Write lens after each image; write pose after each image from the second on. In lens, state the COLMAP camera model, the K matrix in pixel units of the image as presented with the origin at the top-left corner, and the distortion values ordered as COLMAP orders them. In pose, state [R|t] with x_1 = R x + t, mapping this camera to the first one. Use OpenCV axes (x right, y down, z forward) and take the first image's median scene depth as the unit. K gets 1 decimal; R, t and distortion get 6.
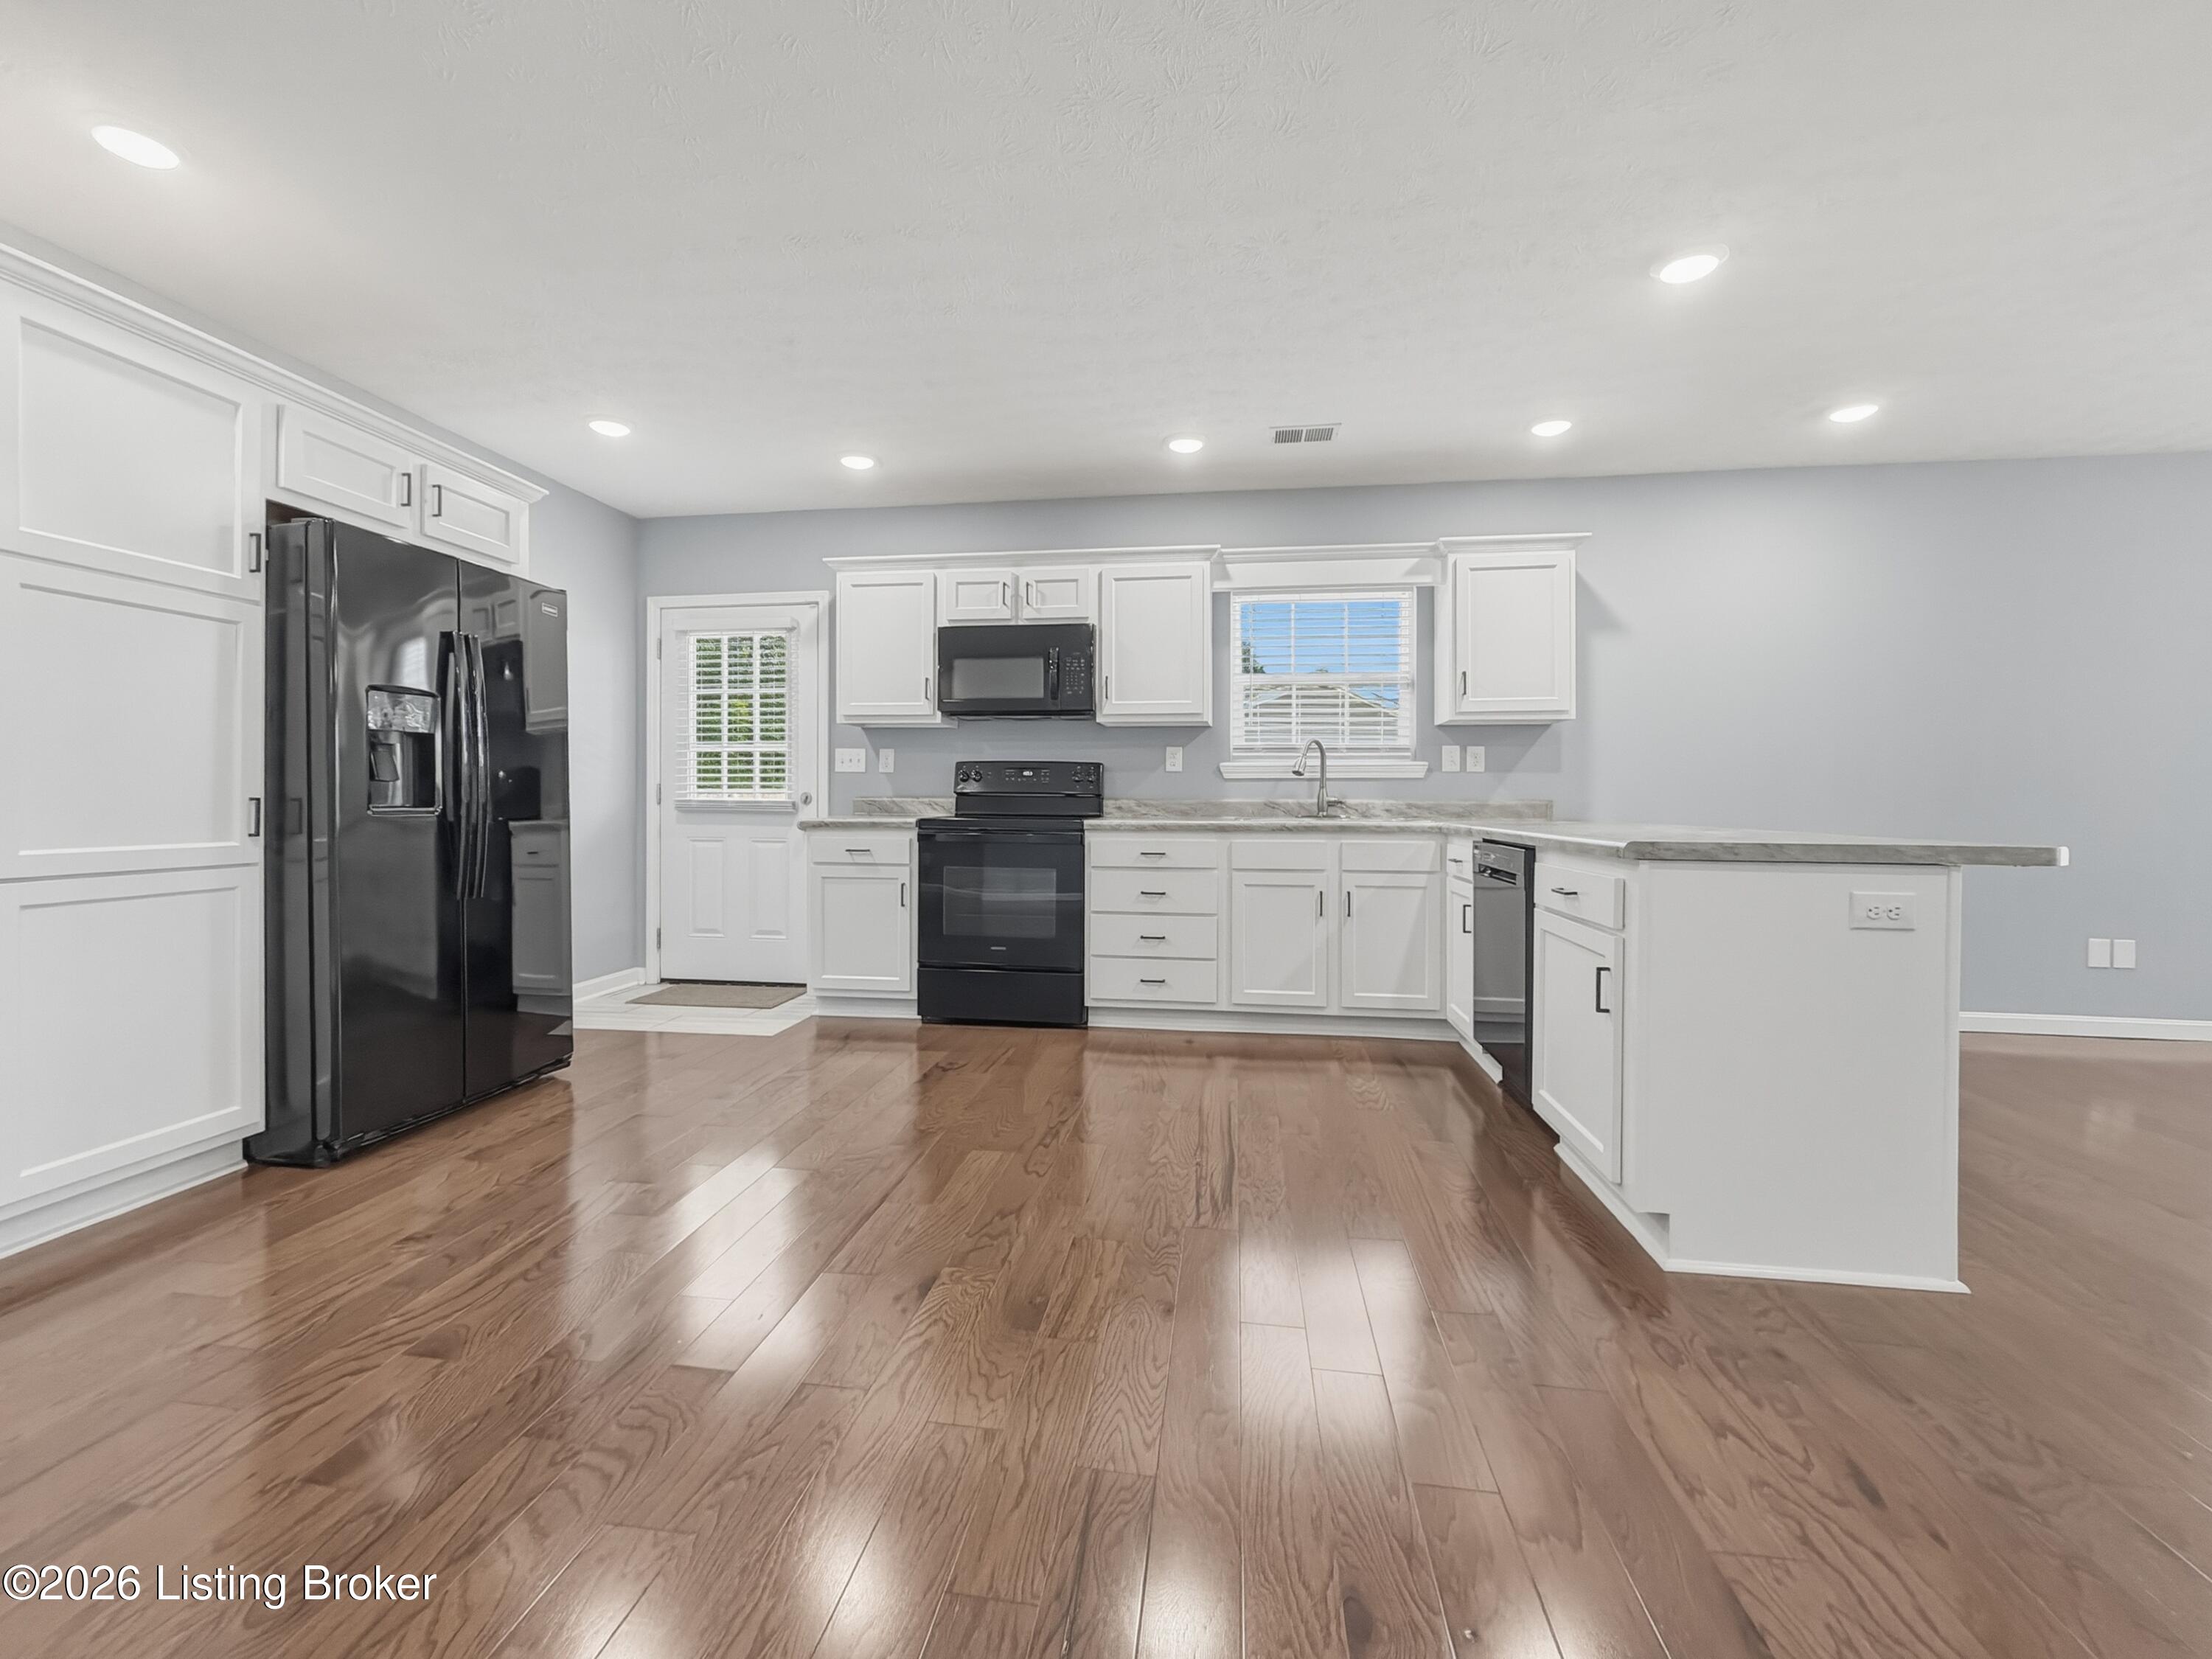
lens RADIAL K [[944.8, 0, 1130.3], [0, 944.8, 800.2], [0, 0, 1]] dist [0.000339, 0.000545]
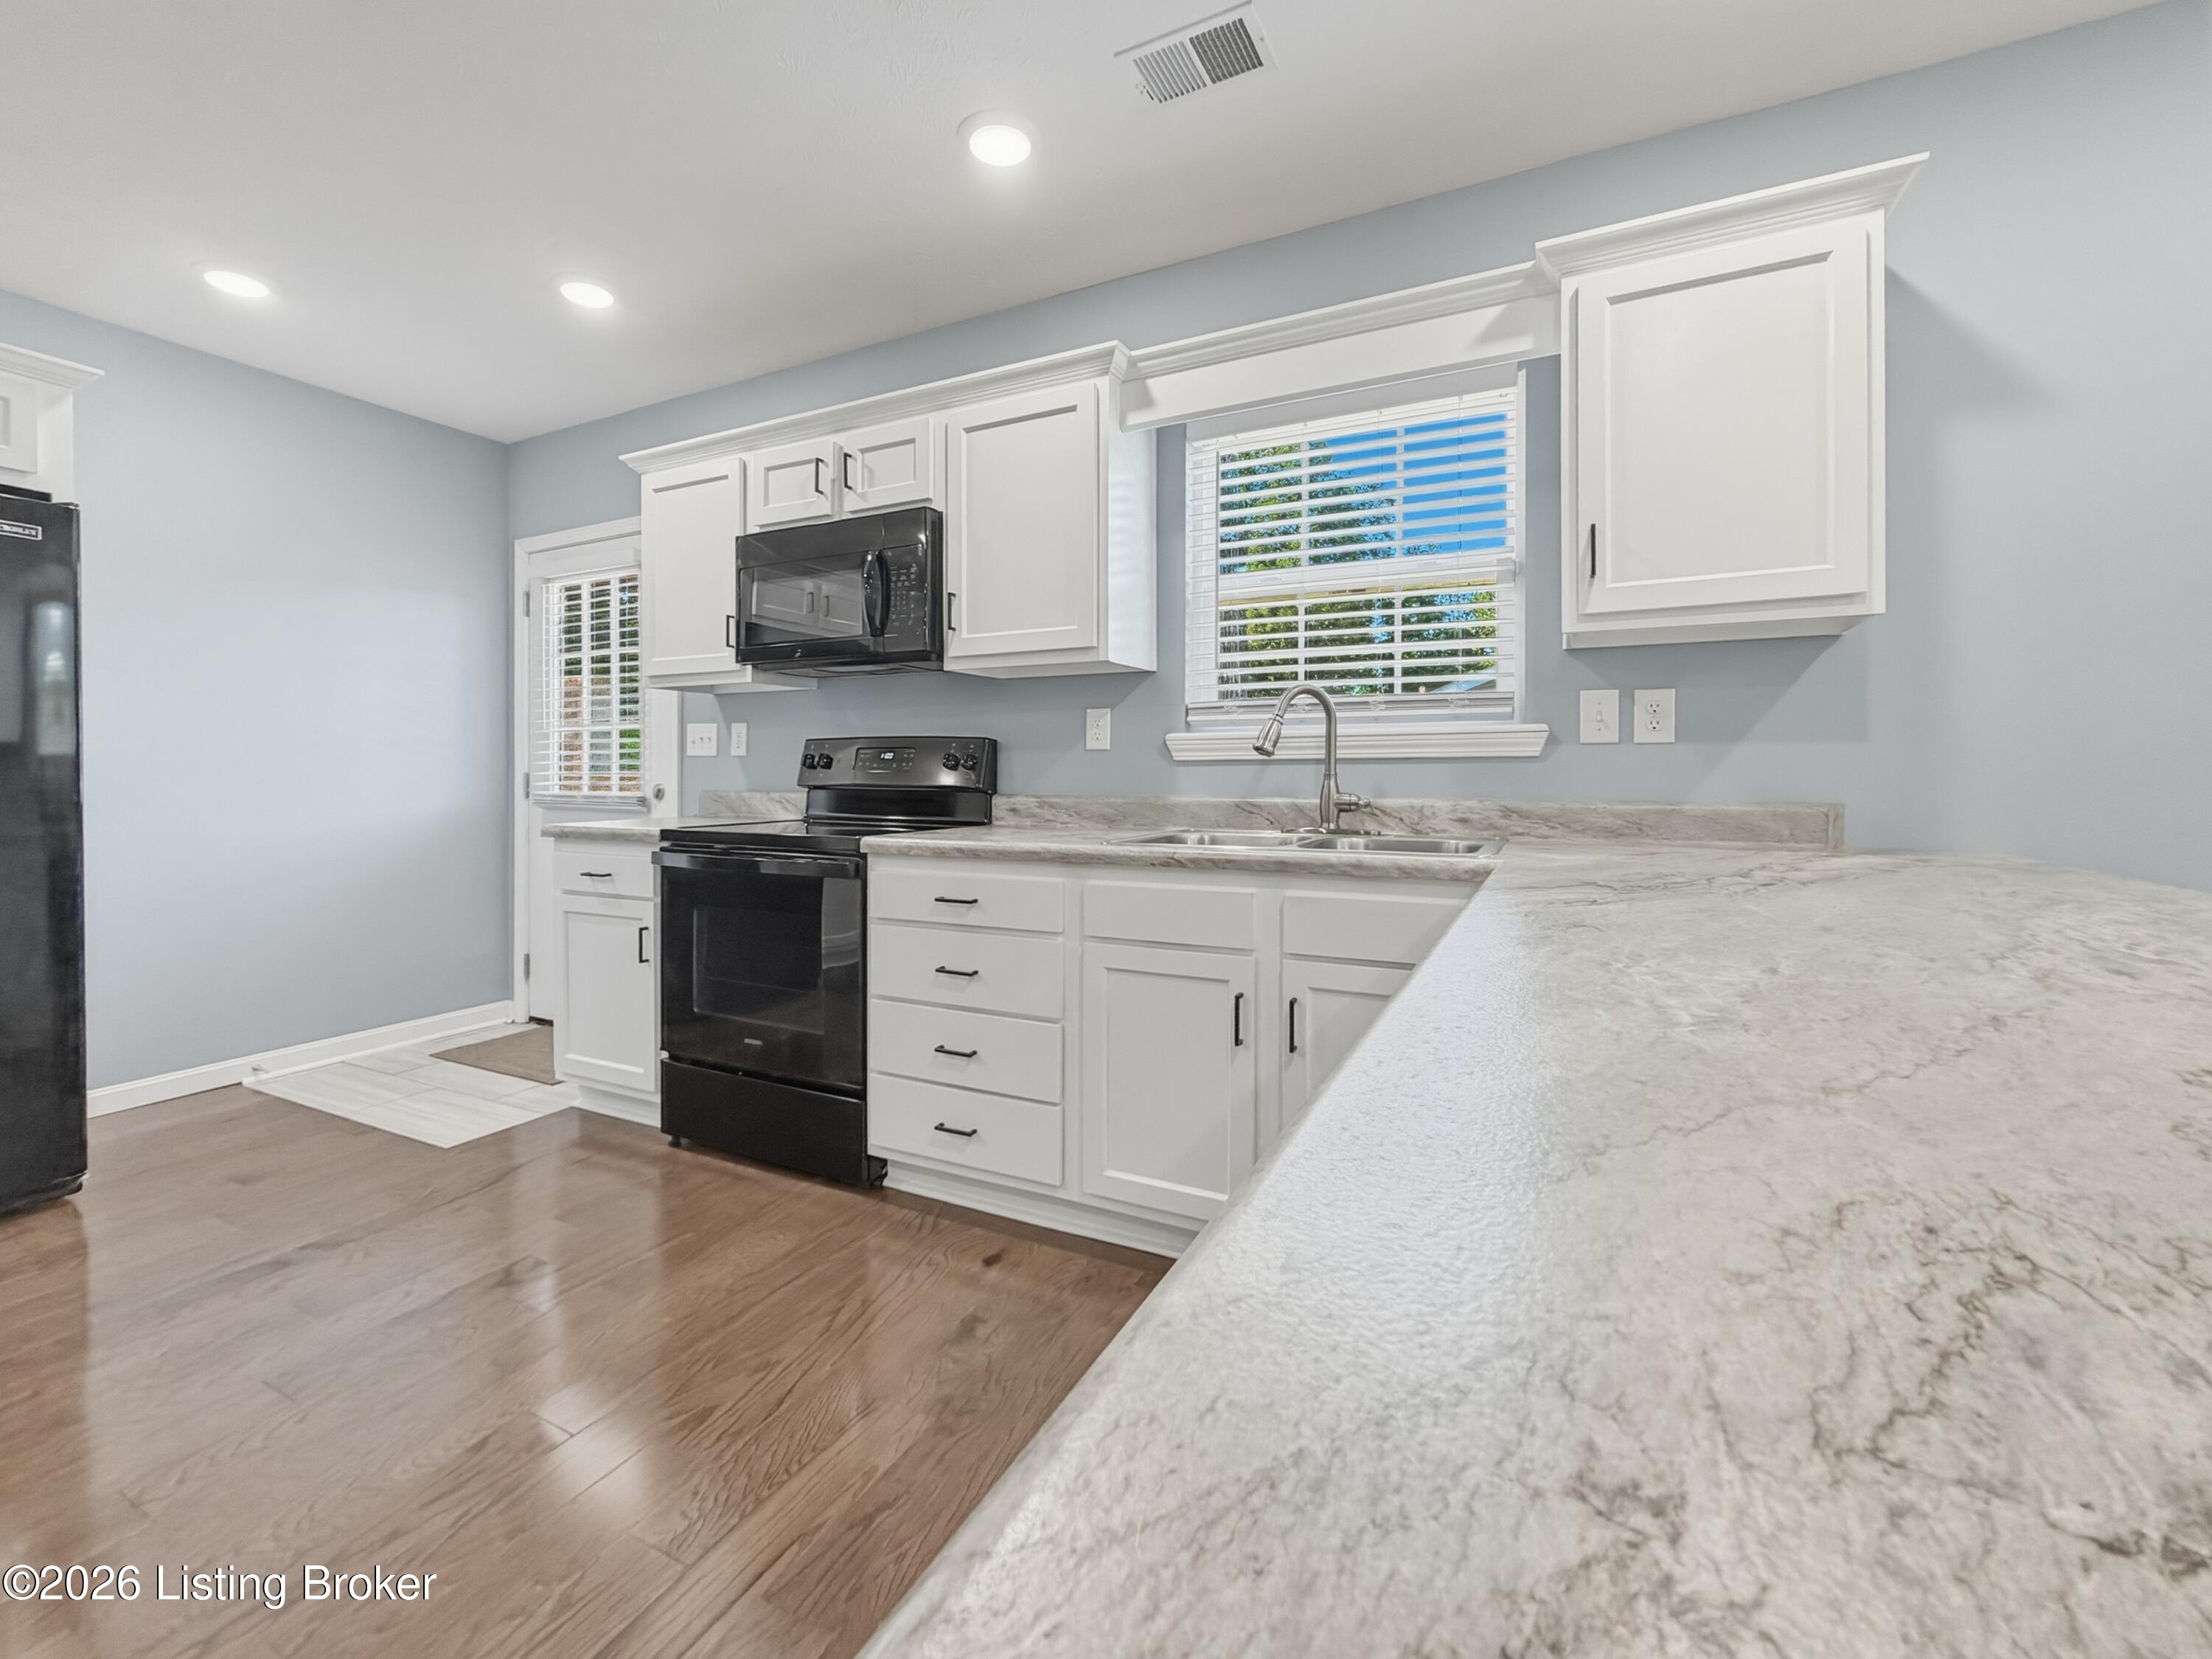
lens RADIAL K [[944.8, 0, 1155.2], [0, 944.8, 778.2], [0, 0, 1]] dist [0.000339, 0.000545]
pose [[0.936141, -0.002546, -0.351615, 0.298868], [0.006037, 0.999943, 0.008832, -0.017869], [0.351573, -0.010391, 0.936103, 0.467382]]
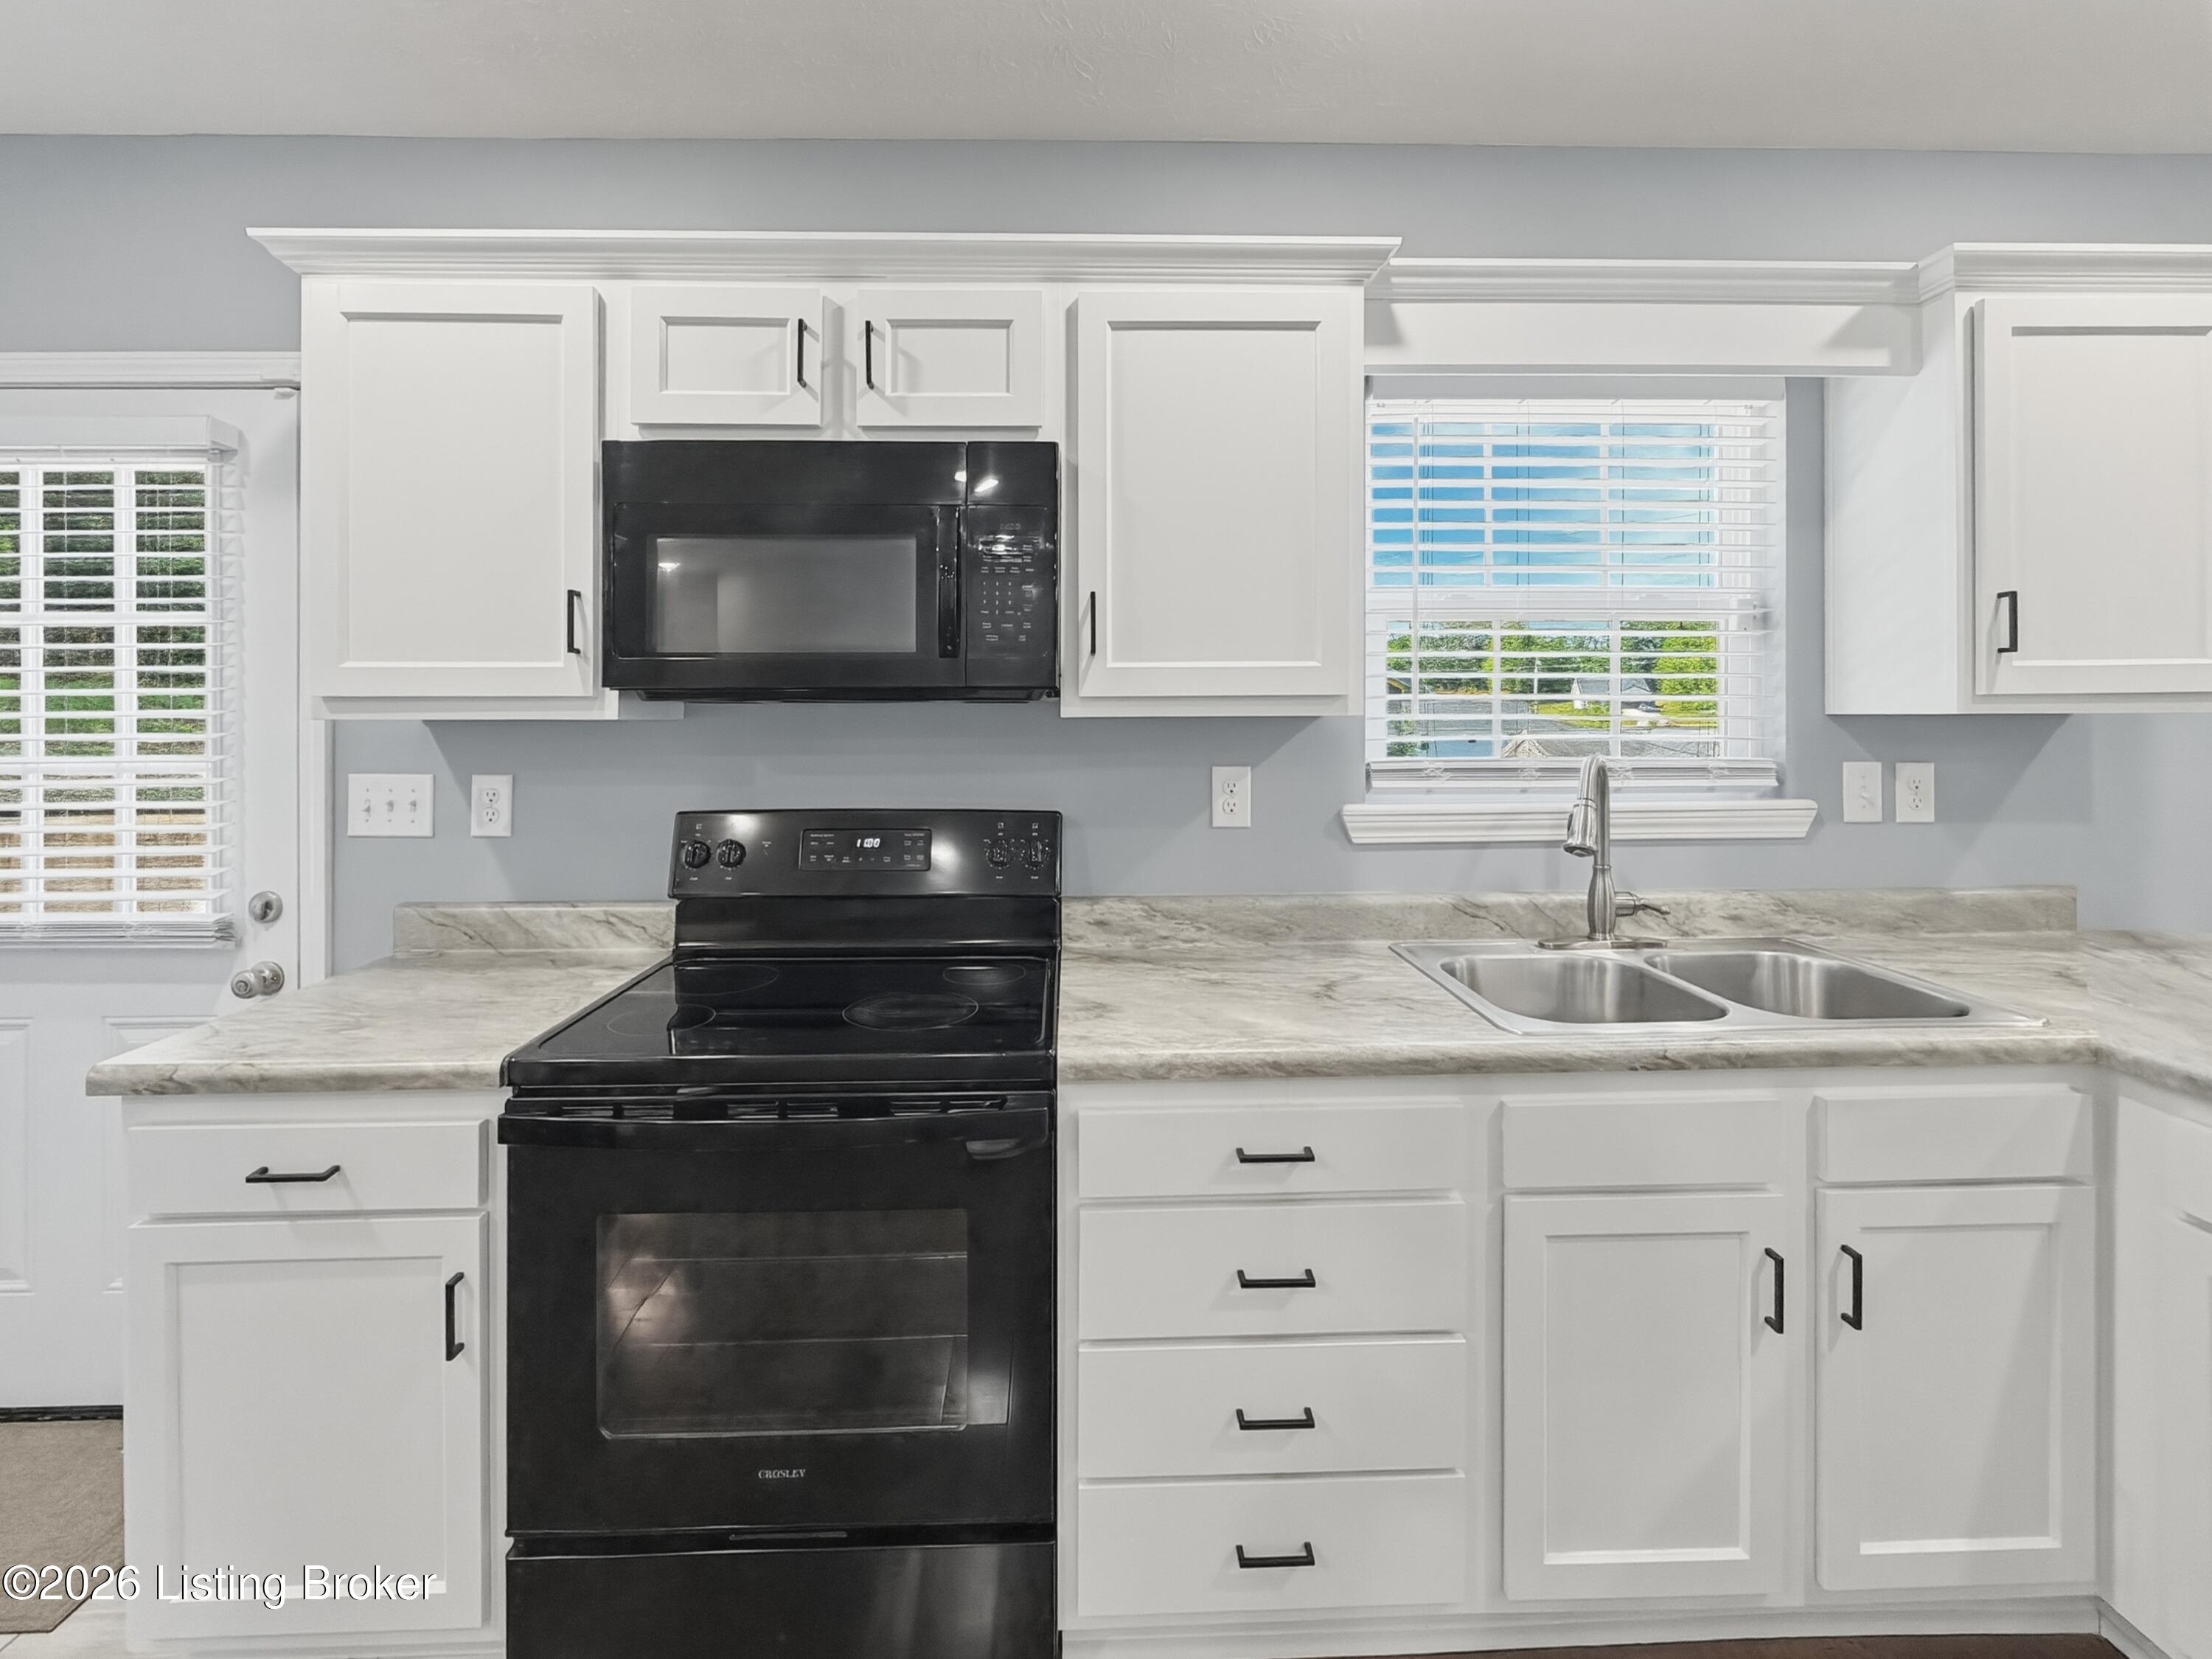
lens RADIAL K [[944.8, 0, 1068.3], [0, 944.8, 715.7], [0, 0, 1]] dist [0.000339, 0.000545]
pose [[0.993024, -0.003493, 0.117865, -0.074659], [0.002224, 0.999938, 0.010892, -0.085789], [-0.117895, -0.010554, 0.992970, 0.623547]]
